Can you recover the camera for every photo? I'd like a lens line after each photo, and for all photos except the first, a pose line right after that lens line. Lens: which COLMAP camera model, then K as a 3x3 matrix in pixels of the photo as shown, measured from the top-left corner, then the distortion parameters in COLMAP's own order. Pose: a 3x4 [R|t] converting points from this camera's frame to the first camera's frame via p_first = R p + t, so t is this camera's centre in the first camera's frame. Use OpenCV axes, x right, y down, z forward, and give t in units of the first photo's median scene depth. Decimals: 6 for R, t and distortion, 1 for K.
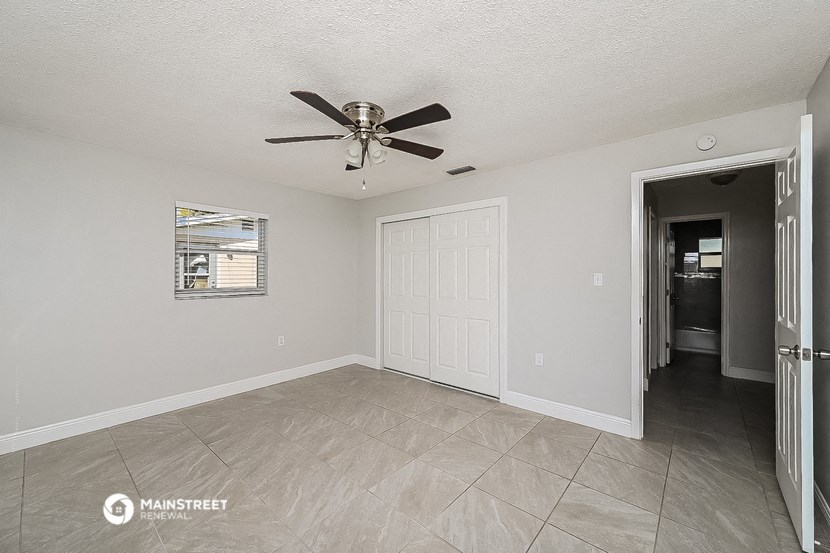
lens RADIAL K [[332.1, 0, 415.3], [0, 332.1, 272.3], [0, 0, 1]] dist [-0.000741, 0.000345]
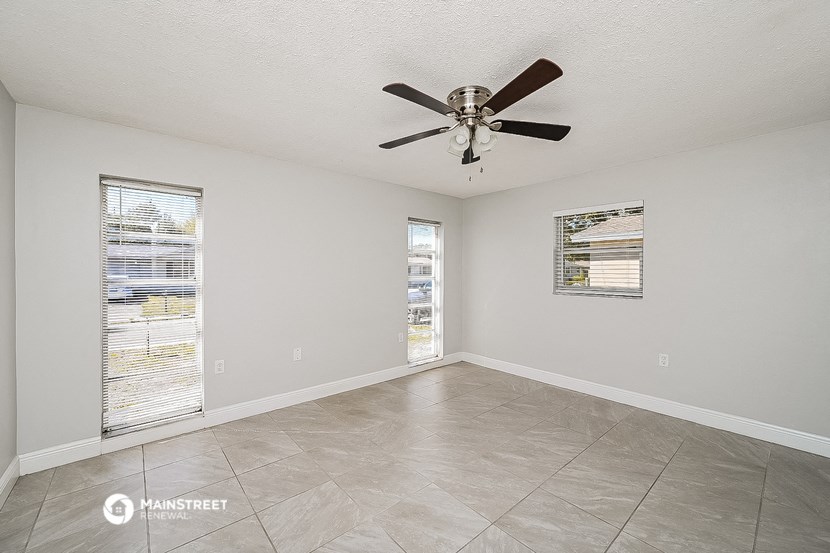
lens RADIAL K [[332.1, 0, 415.3], [0, 332.1, 272.3], [0, 0, 1]] dist [-0.000741, 0.000345]
pose [[-0.141410, -0.002117, -0.989949, 0.631150], [-0.000251, 0.999998, -0.002102, 0.008515], [0.989951, -0.000048, -0.141411, 0.786819]]
